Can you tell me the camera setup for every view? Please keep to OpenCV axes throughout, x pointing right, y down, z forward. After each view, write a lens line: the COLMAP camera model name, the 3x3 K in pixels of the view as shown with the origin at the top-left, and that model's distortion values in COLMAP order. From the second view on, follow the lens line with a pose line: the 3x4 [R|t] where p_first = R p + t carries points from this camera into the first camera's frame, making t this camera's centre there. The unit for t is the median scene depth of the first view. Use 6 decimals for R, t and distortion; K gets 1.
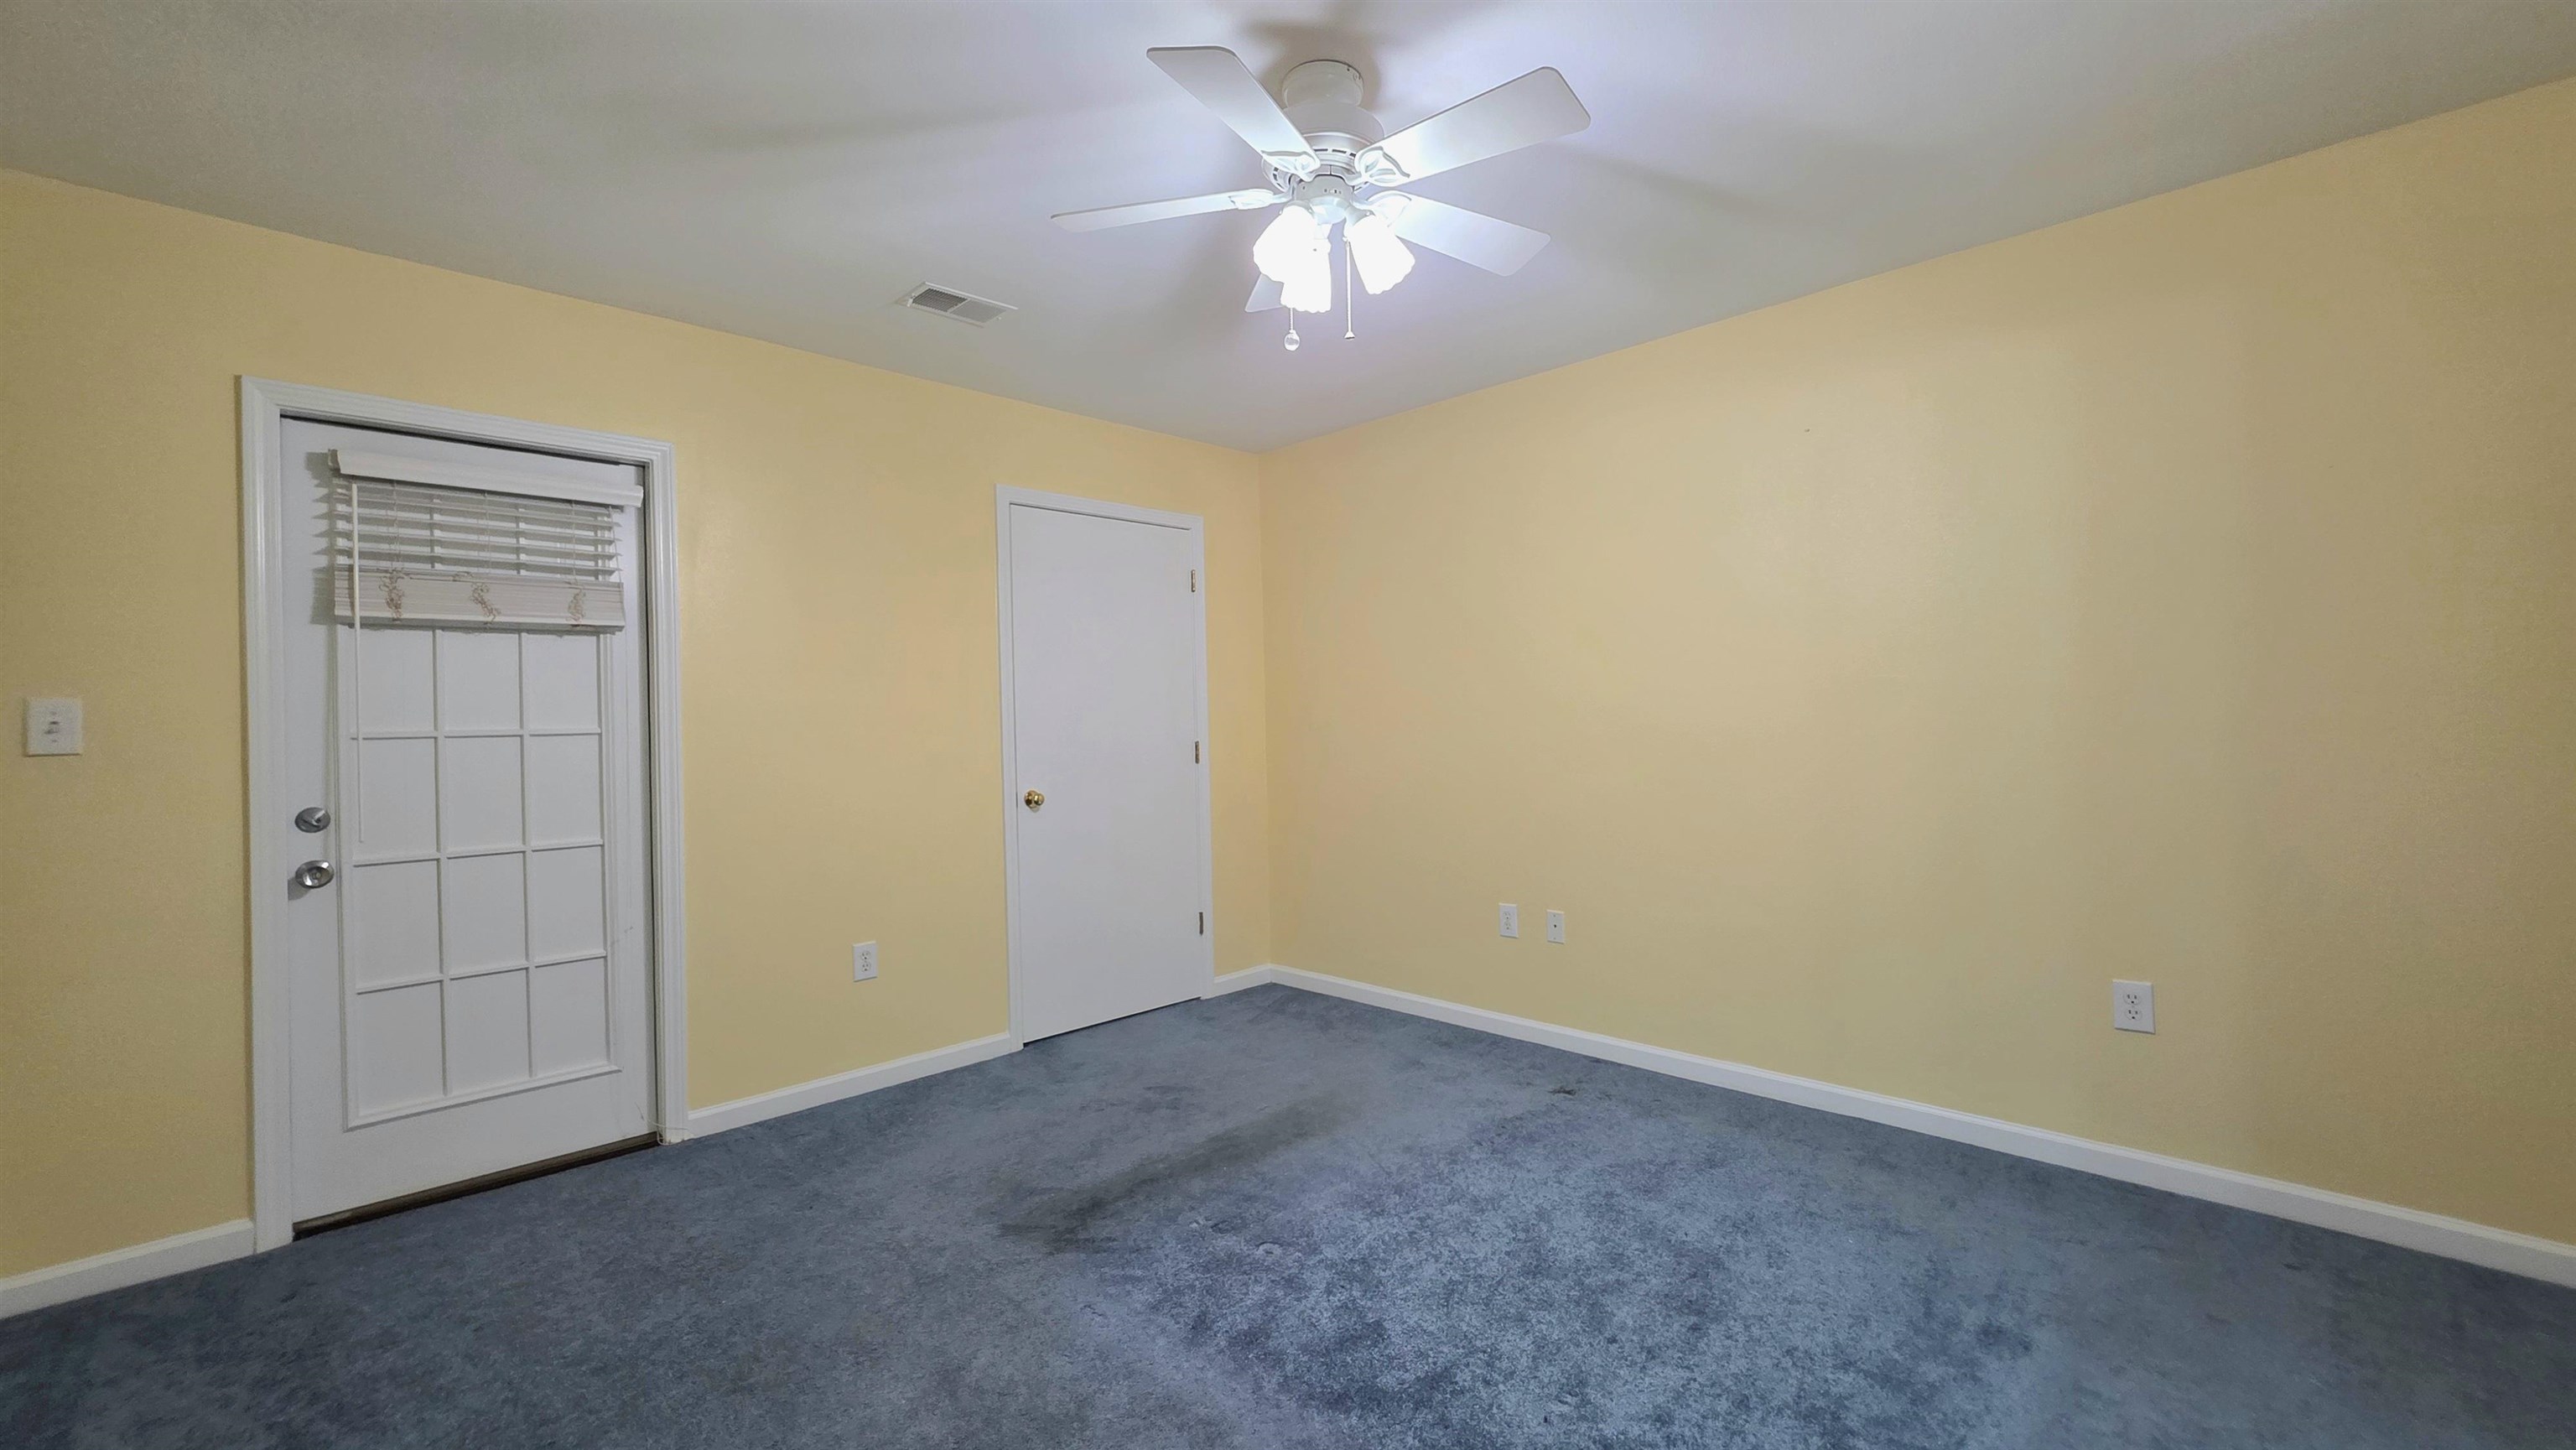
lens RADIAL K [[1105.3, 0, 1289.2], [0, 1105.3, 710.9], [0, 0, 1]] dist [0.009594, -0.000100]
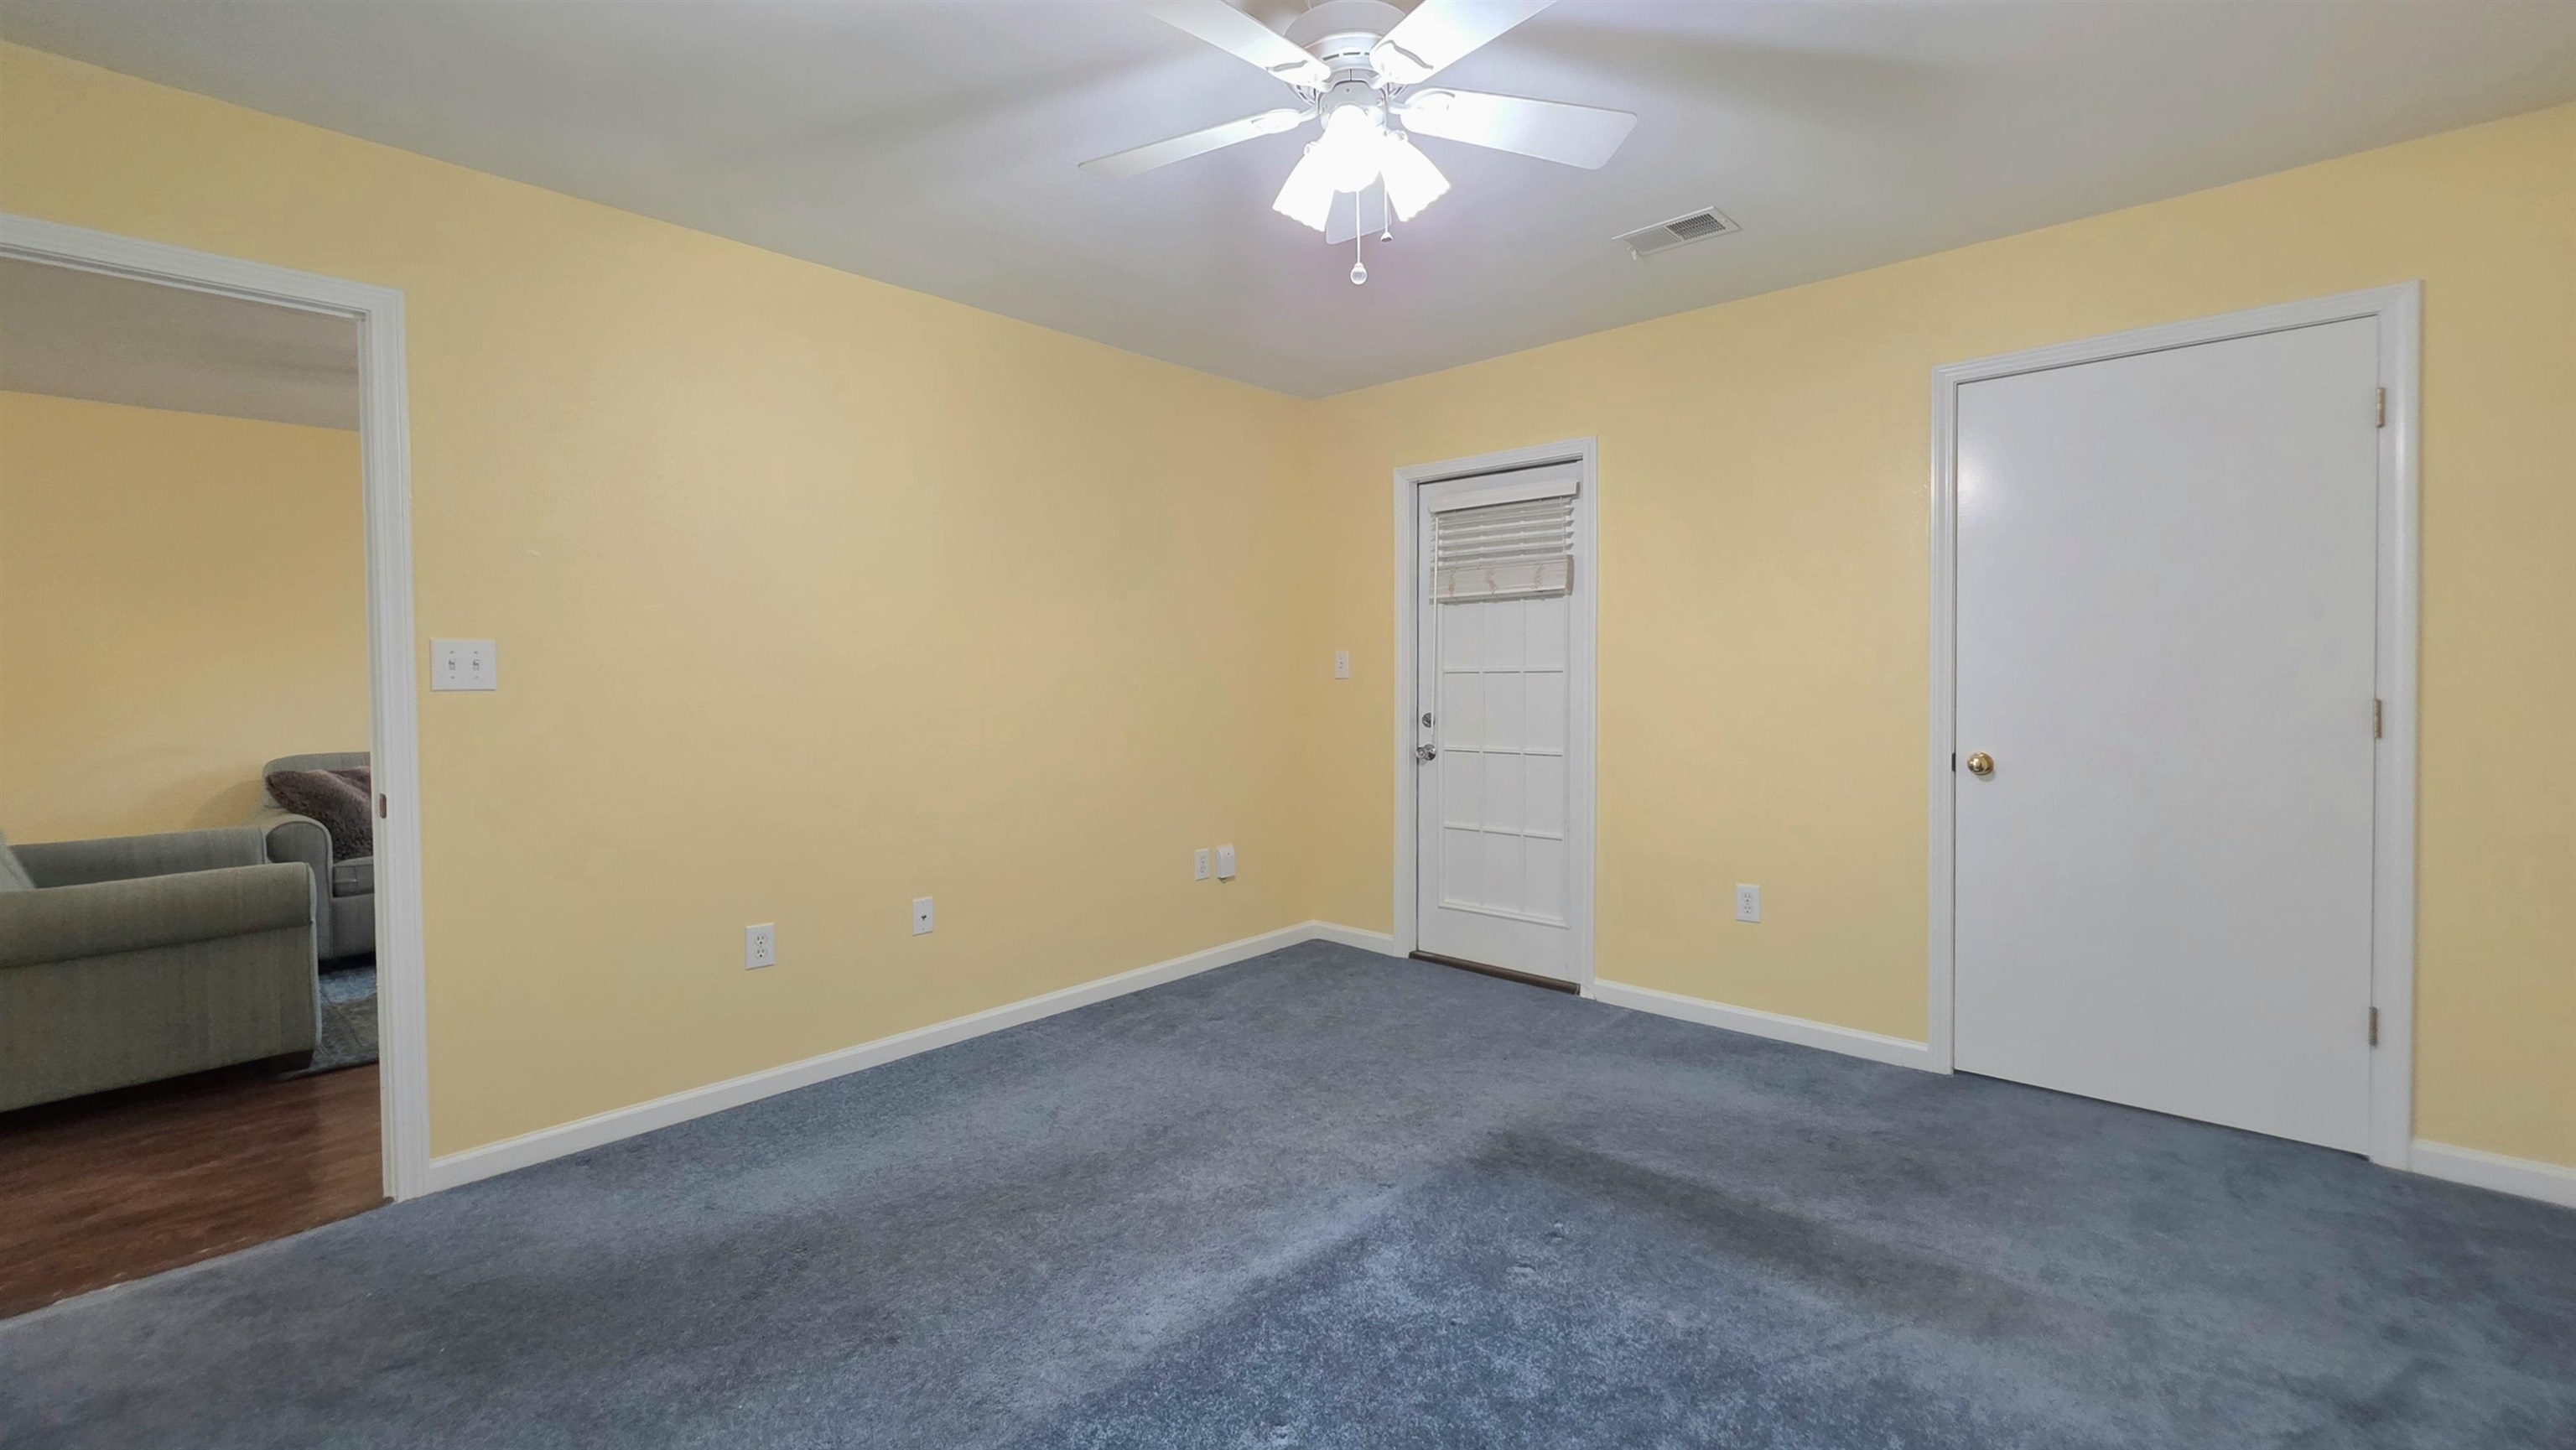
lens RADIAL K [[1105.3, 0, 1289.2], [0, 1105.3, 710.9], [0, 0, 1]] dist [0.009594, -0.000100]
pose [[0.012738, 0.057421, -0.998269, 0.716129], [0.019896, 0.998138, 0.057667, -0.016147], [0.999721, -0.020596, 0.011572, 0.691024]]
